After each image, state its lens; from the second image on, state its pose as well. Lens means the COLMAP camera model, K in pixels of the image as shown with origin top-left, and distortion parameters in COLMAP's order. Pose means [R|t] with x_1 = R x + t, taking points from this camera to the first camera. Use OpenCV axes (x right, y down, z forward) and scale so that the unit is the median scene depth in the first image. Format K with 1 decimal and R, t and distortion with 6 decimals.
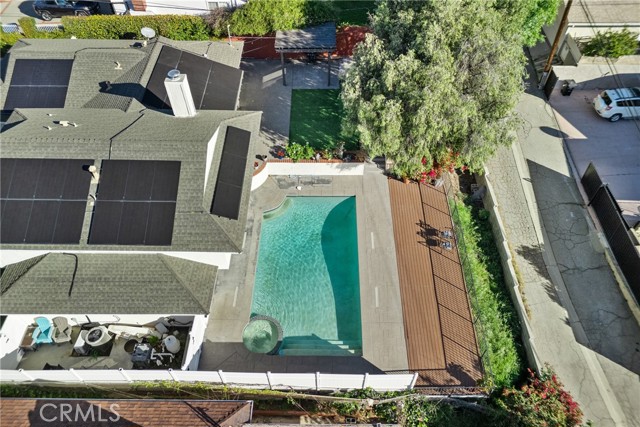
lens RADIAL K [[467.1, 0, 320.0], [0, 467.1, 213.5], [0, 0, 1]] dist [0.036787, -0.007441]
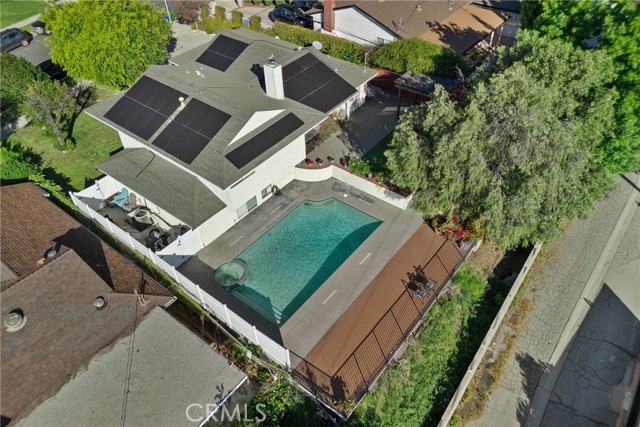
lens RADIAL K [[467.1, 0, 320.0], [0, 467.1, 213.5], [0, 0, 1]] dist [0.036787, -0.007441]
pose [[0.793396, 0.407646, -0.452049, 0.455434], [-0.459644, 0.888084, -0.005874, 0.019564], [0.399063, 0.212442, 0.891974, -0.014317]]
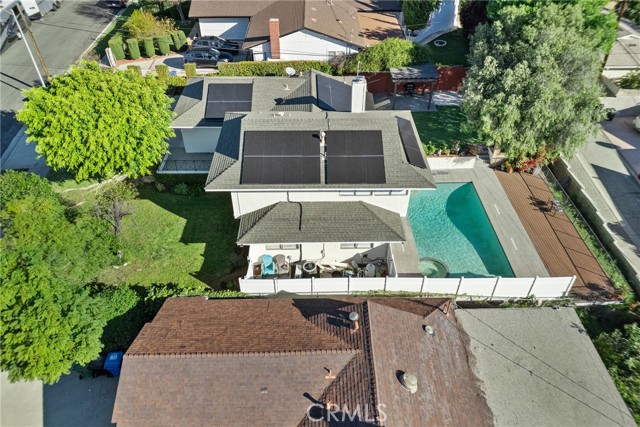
lens RADIAL K [[471.3, 0, 320.0], [0, 471.3, 213.5], [0, 0, 1]] dist [0.108312, -0.100354]
pose [[0.999185, -0.017781, 0.036242, -0.398849], [0.024338, 0.981596, -0.189410, 0.292823], [-0.032207, 0.190137, 0.981229, -0.243807]]
